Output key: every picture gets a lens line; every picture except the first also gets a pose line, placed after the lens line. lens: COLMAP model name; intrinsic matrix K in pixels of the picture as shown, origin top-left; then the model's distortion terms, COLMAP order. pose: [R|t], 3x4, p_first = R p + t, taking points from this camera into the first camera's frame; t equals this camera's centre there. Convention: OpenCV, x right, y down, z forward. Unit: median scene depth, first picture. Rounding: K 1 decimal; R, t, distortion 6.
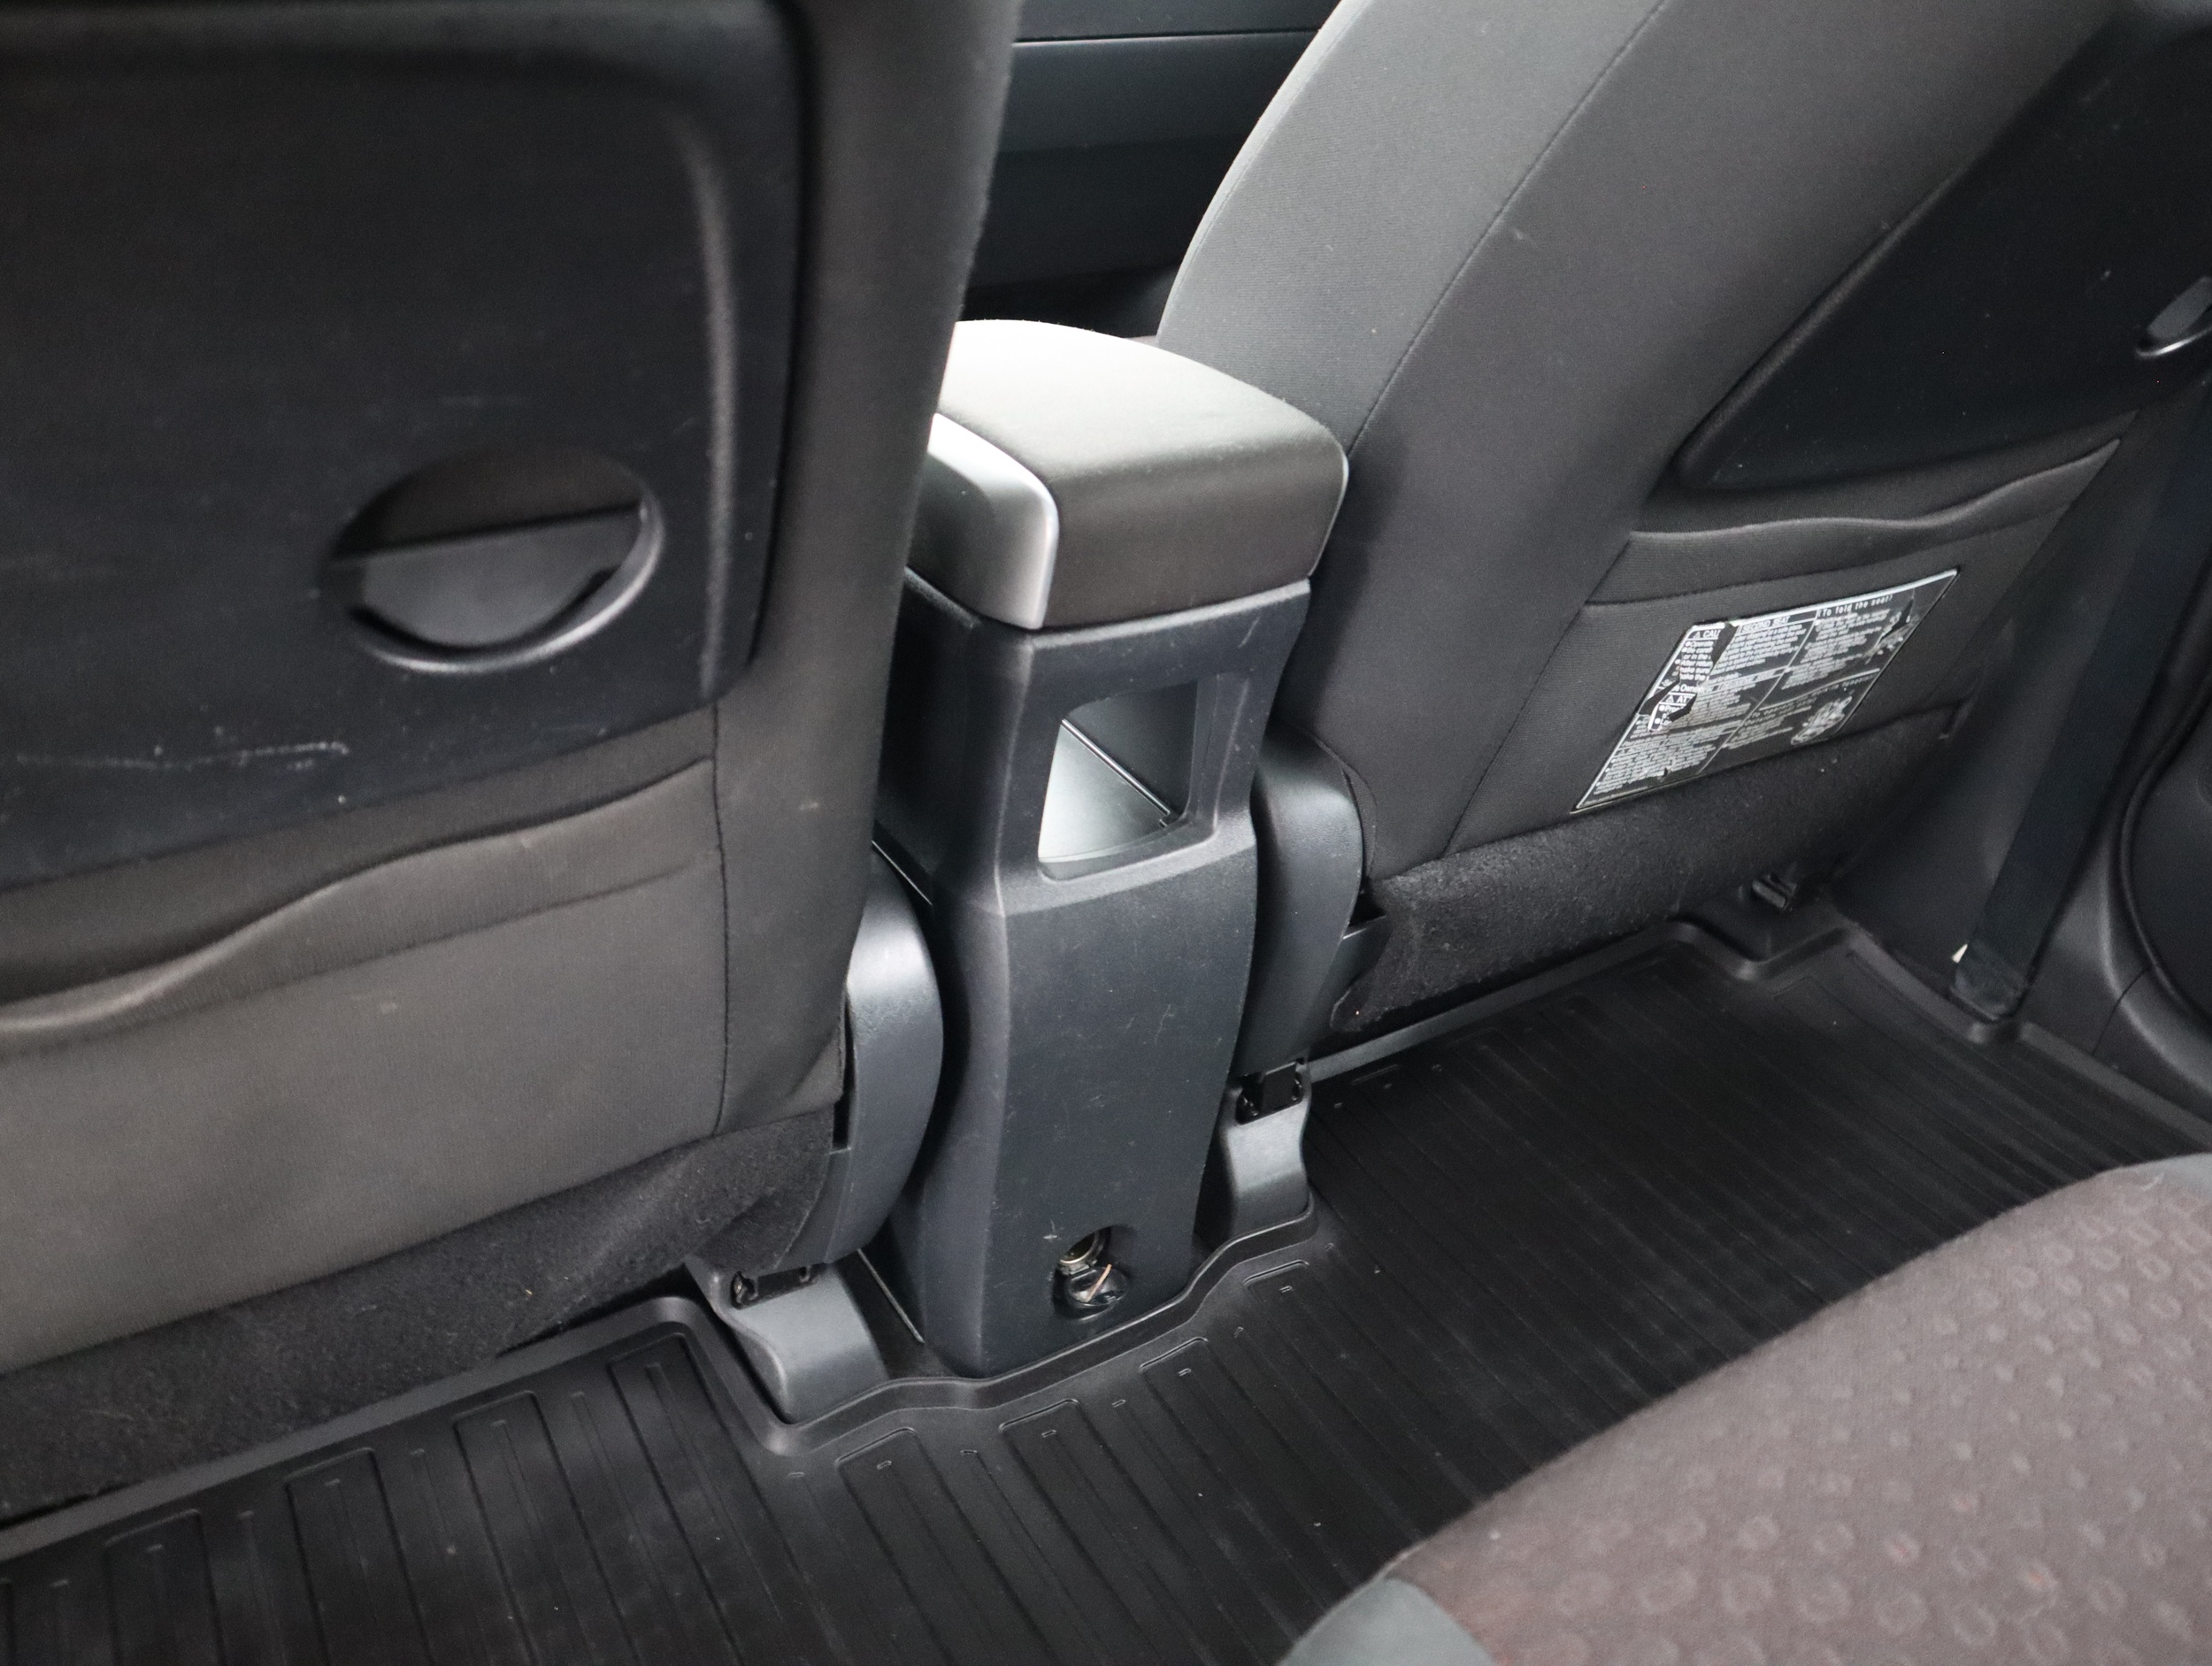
lens RADIAL K [[1670.7, 0, 1105.5], [0, 1670.7, 839.3], [0, 0, 1]] dist [-0.096421, -0.001357]
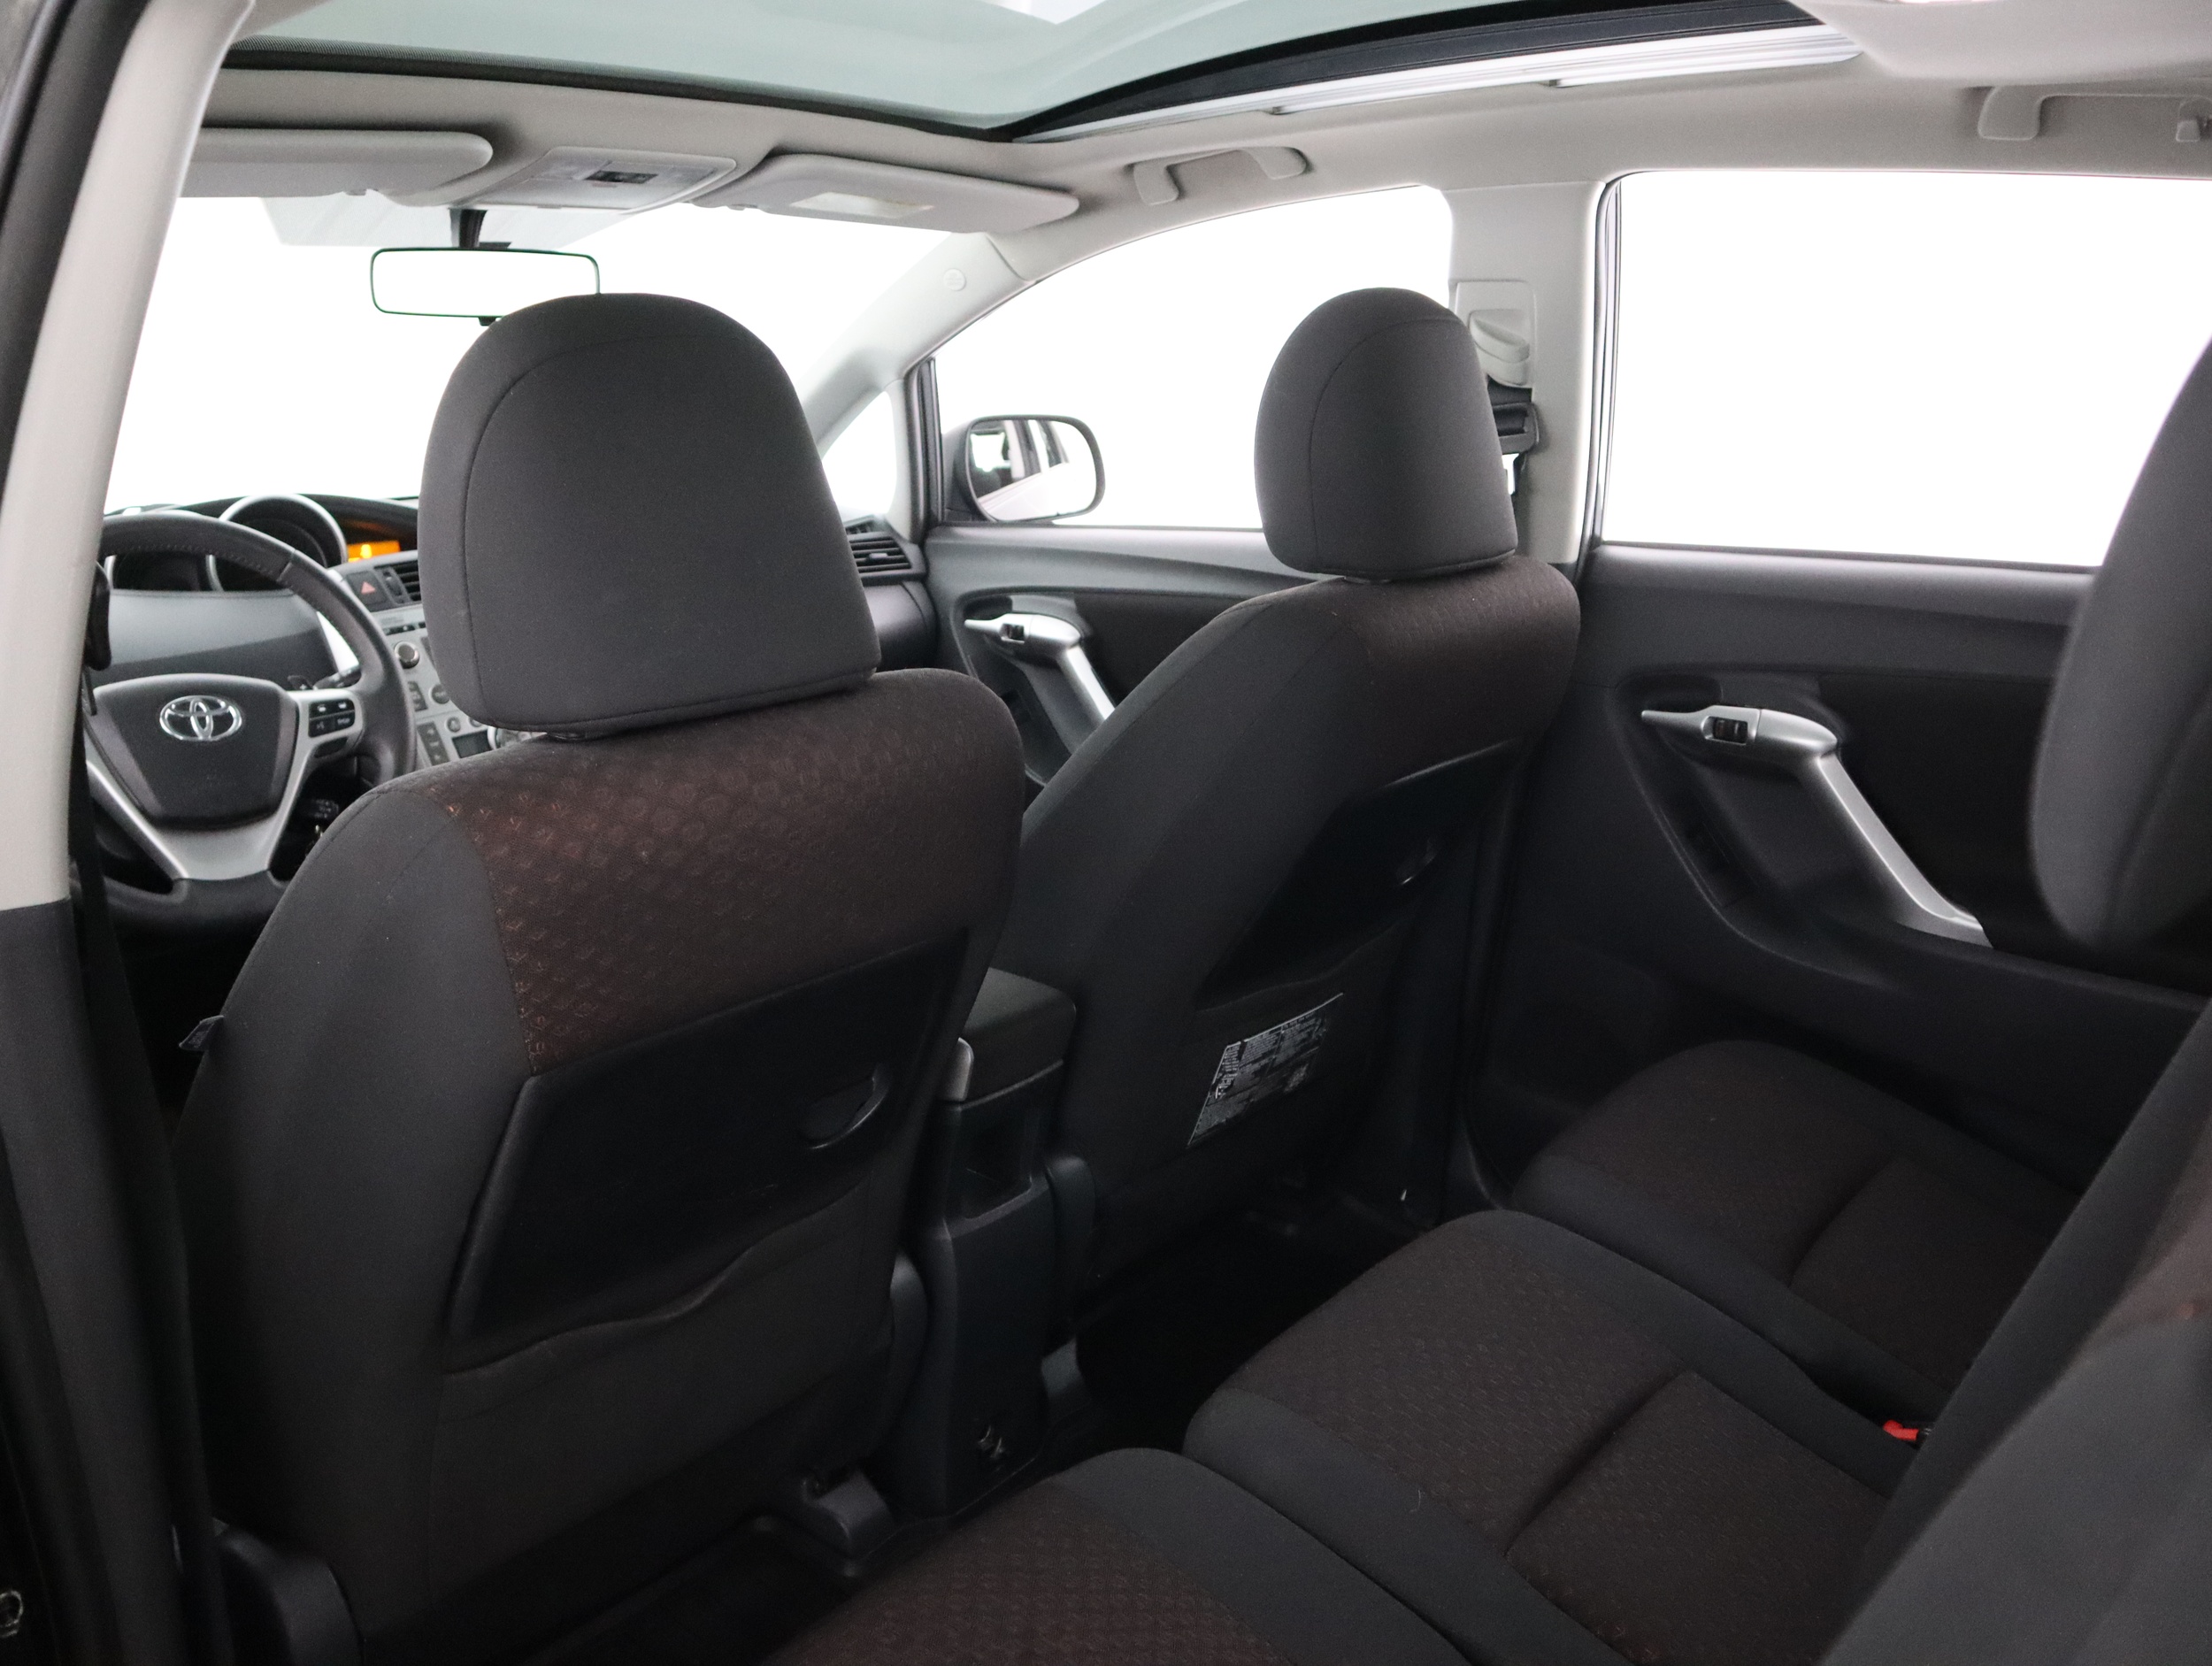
lens RADIAL K [[1725.2, 0, 1111.3], [0, 1725.2, 829.5], [0, 0, 1]] dist [-0.108045, 0.050151]
pose [[0.942235, -0.123511, 0.311349, -0.396409], [0.199539, 0.953570, -0.225586, 0.067090], [-0.269031, 0.274681, 0.923132, -0.975428]]
